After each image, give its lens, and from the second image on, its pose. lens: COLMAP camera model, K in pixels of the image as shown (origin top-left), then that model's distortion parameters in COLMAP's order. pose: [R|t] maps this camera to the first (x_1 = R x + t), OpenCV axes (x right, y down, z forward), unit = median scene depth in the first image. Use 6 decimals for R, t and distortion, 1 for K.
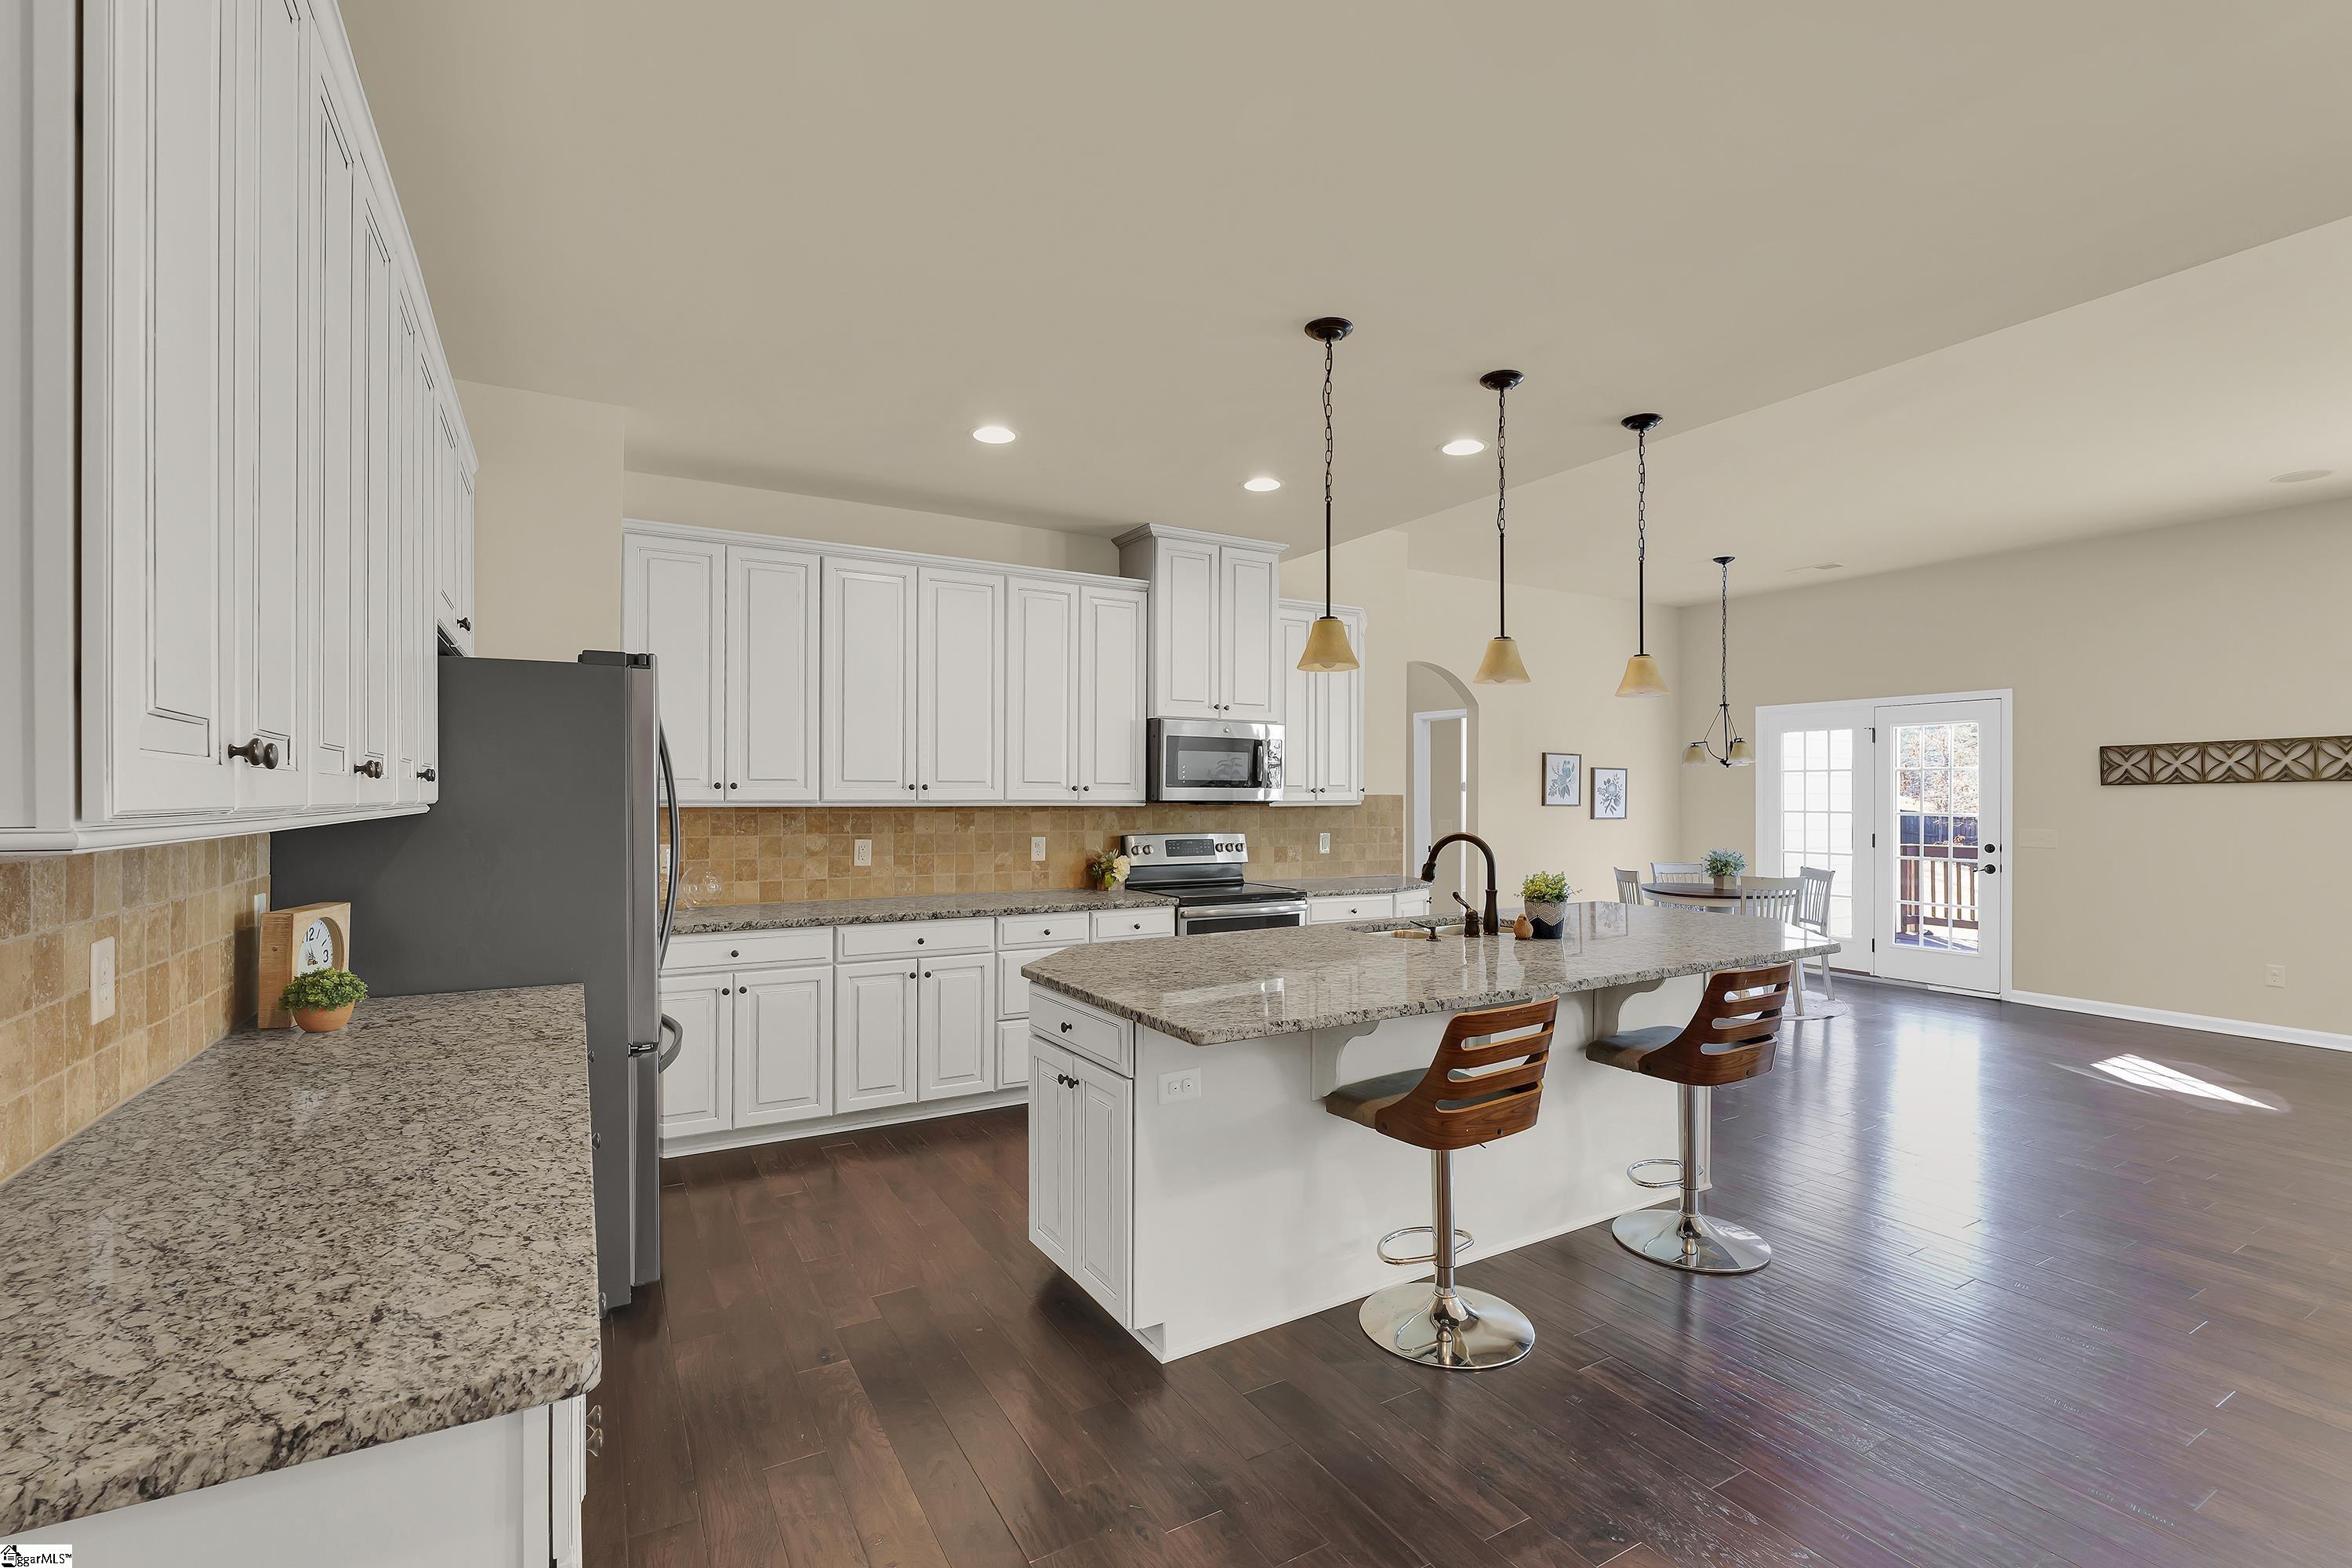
lens RADIAL K [[1029.9, 0, 1178.5], [0, 1029.9, 792.4], [0, 0, 1]] dist [0.002415, 0.000179]
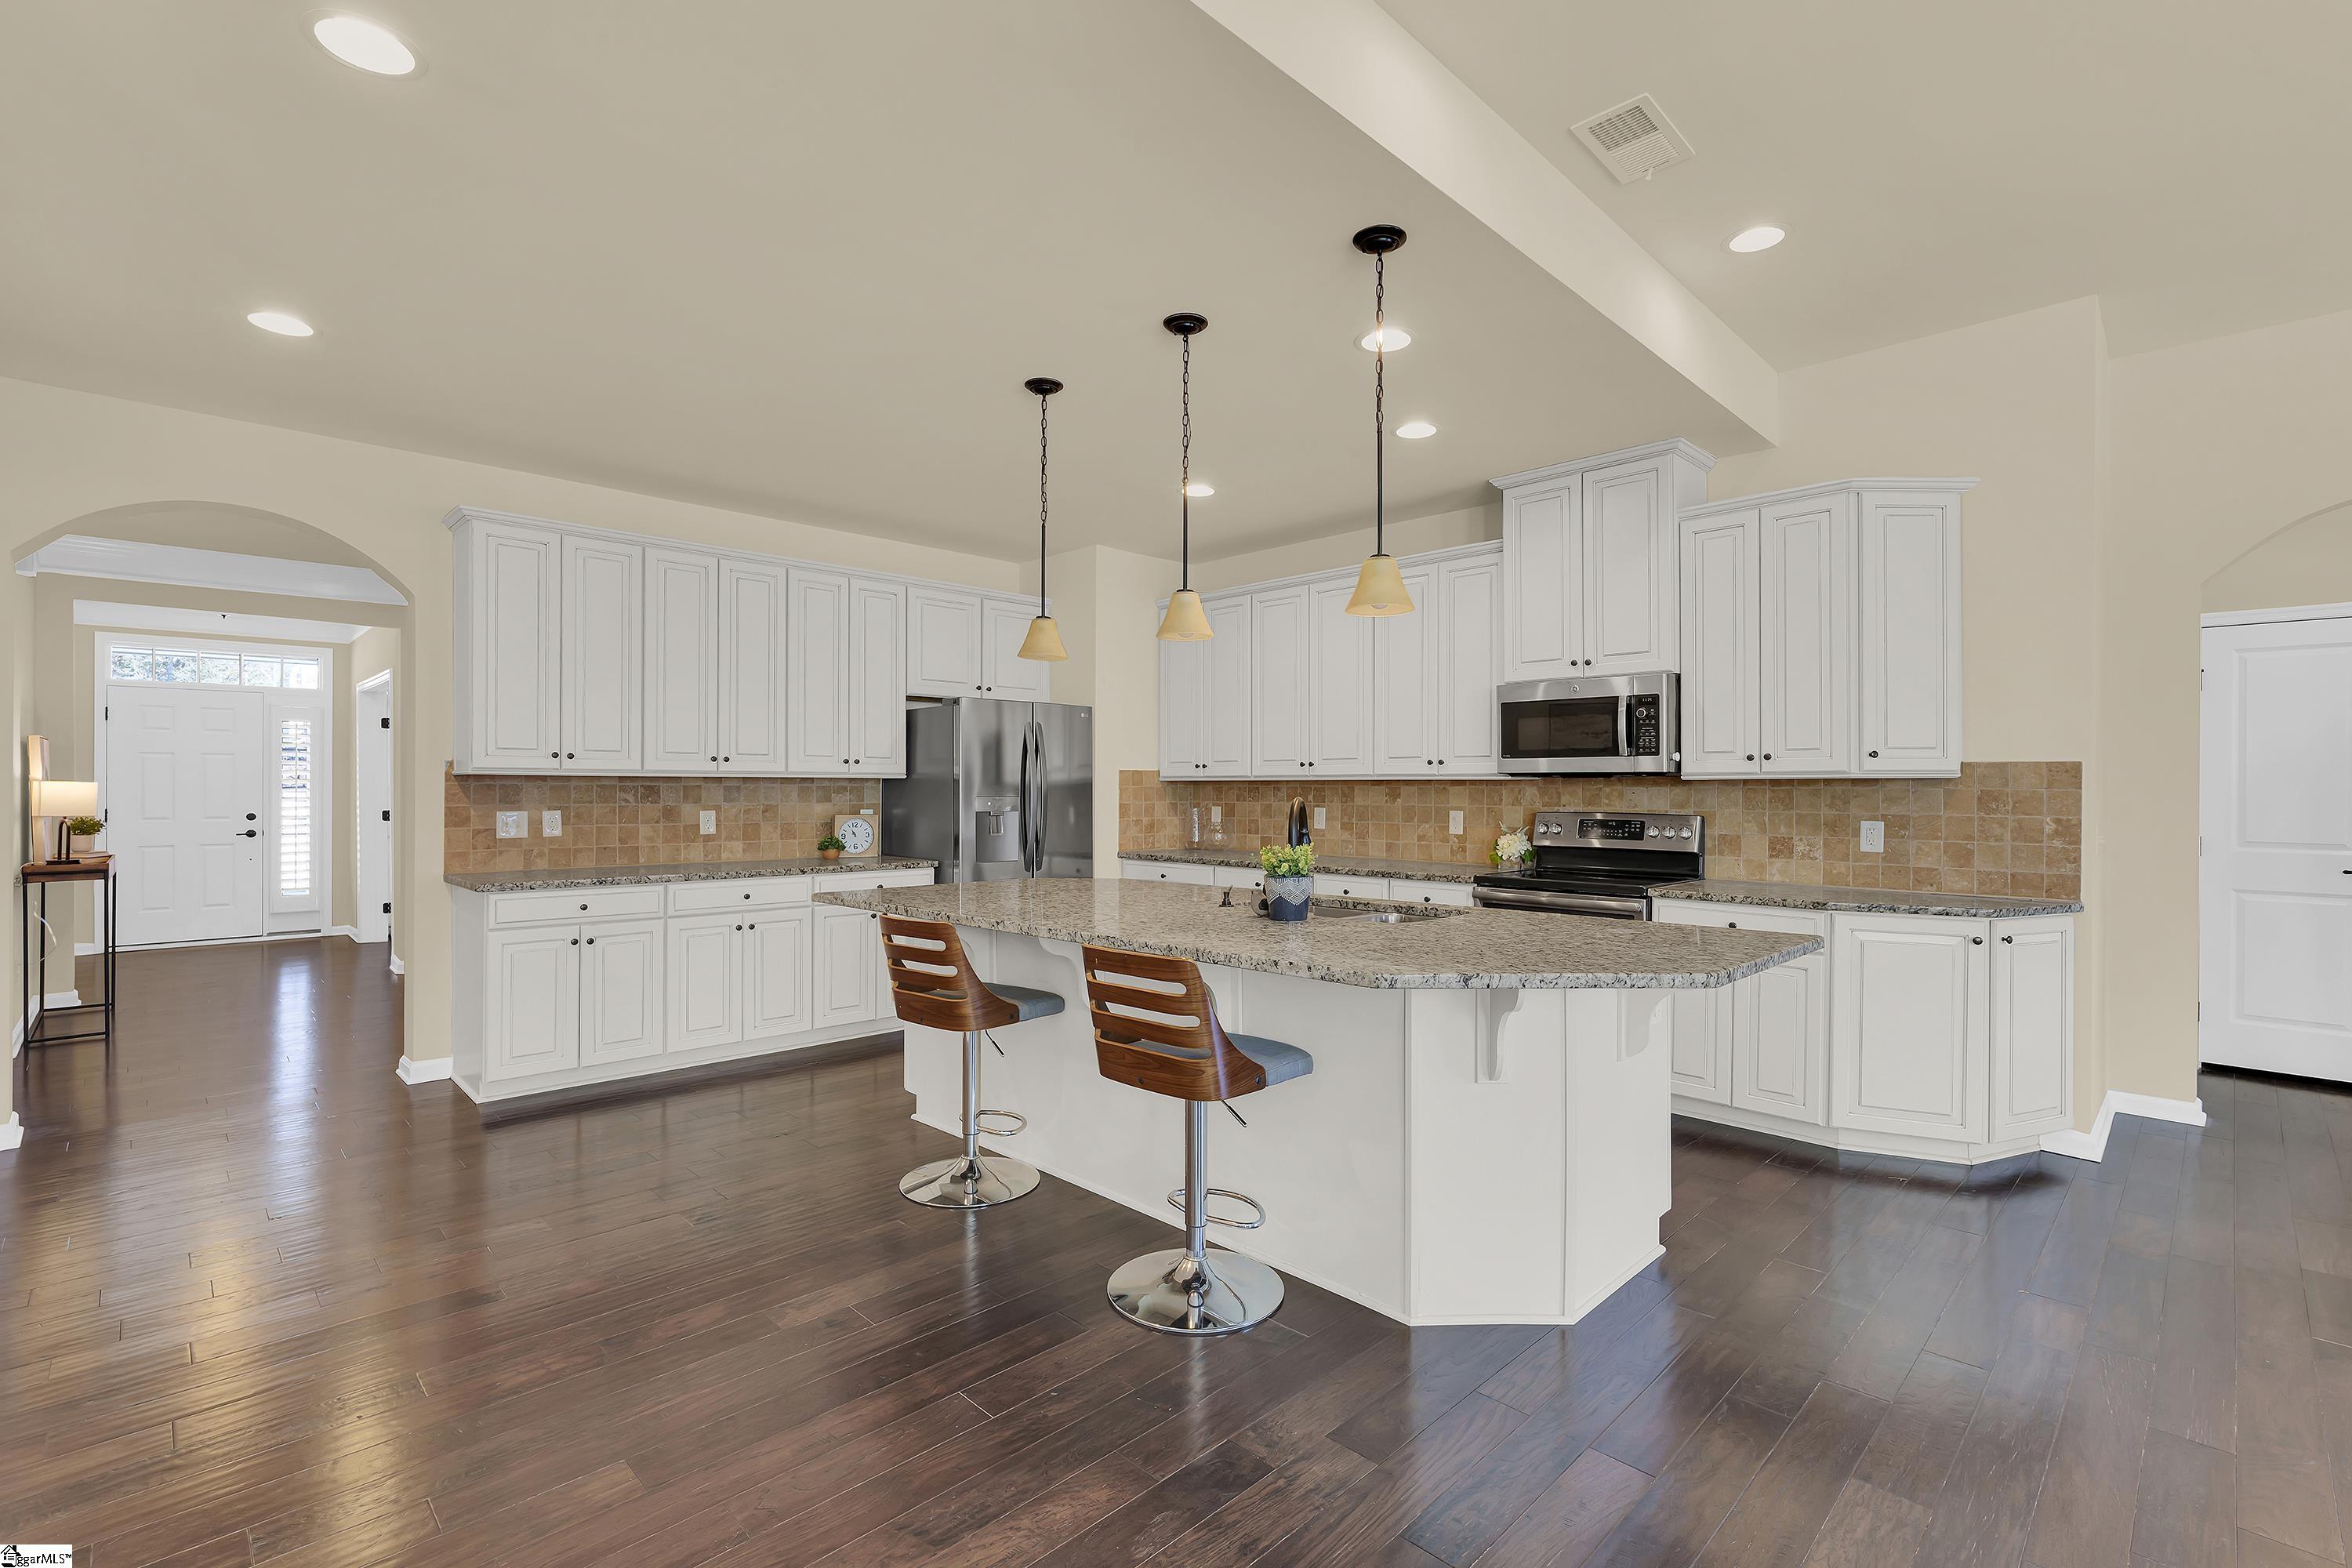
lens RADIAL K [[1029.9, 0, 1176.2], [0, 1029.9, 786.1], [0, 0, 1]] dist [0.002415, 0.000179]
pose [[0.260438, -0.001636, -0.965489, 0.651572], [0.004788, 0.999988, -0.000403, 0.015011], [0.965479, -0.004517, 0.260442, 0.389031]]
